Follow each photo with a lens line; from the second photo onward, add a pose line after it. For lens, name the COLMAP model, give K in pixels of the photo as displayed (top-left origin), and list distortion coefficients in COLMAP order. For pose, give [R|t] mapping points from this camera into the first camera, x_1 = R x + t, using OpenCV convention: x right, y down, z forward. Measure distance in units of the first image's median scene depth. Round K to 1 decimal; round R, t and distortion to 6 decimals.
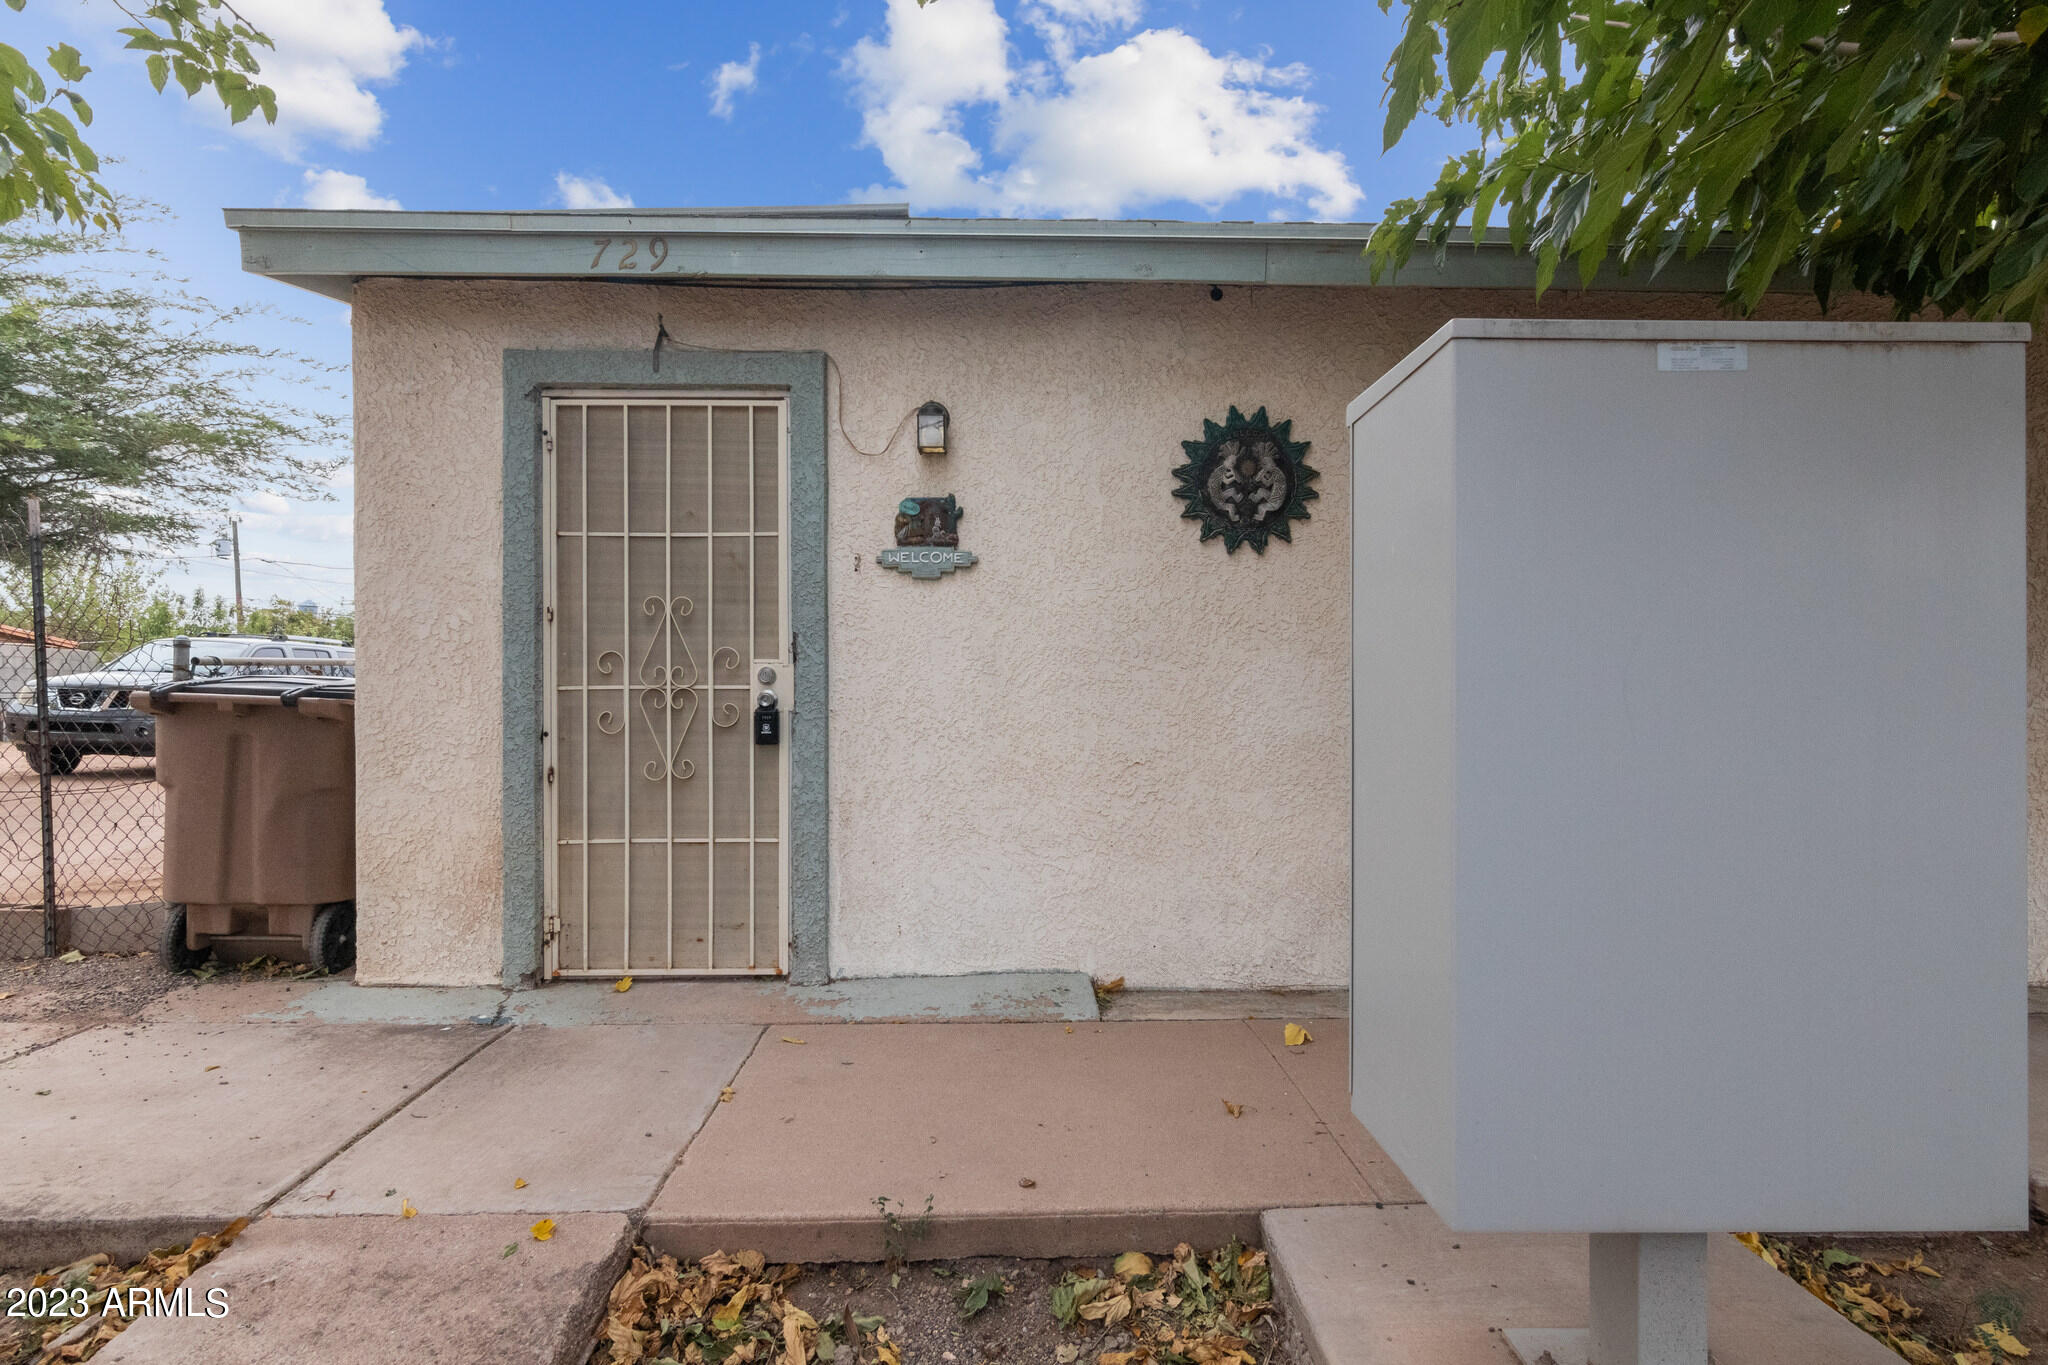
lens RADIAL K [[1070.8, 0, 1027.5], [0, 1070.8, 690.1], [0, 0, 1]] dist [0.001742, 0.000878]
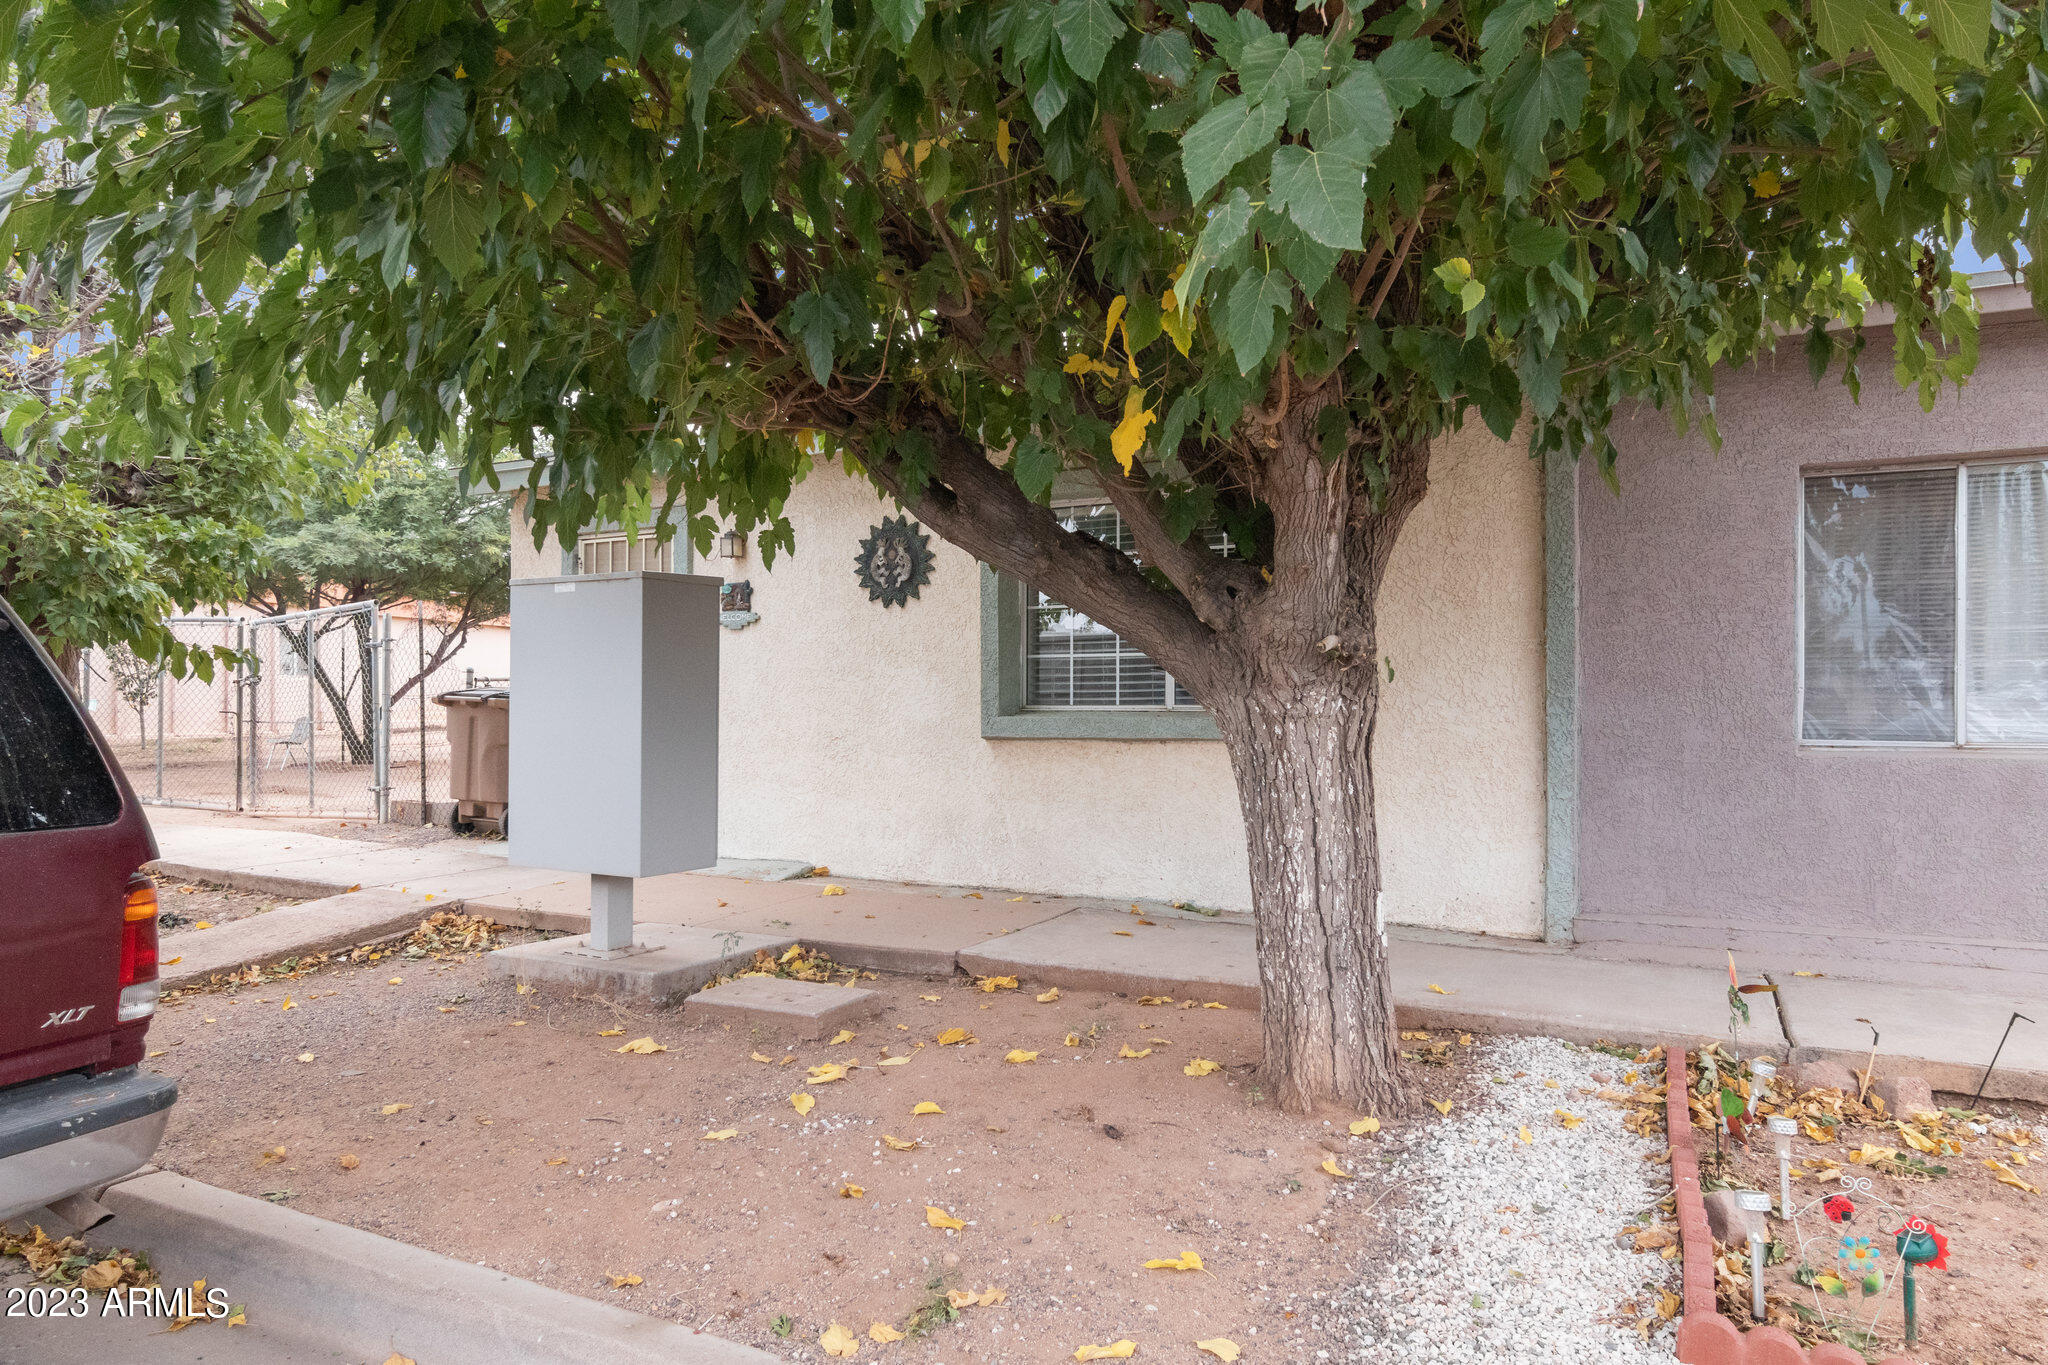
lens RADIAL K [[1261.7, 0, 1021.0], [0, 1261.7, 681.8], [0, 0, 1]] dist [-0.003595, -0.000324]
pose [[0.869067, -0.007355, -0.494640, 1.304110], [-0.001731, 0.999838, -0.017908, 0.016656], [0.494692, 0.016420, 0.868913, -0.540837]]
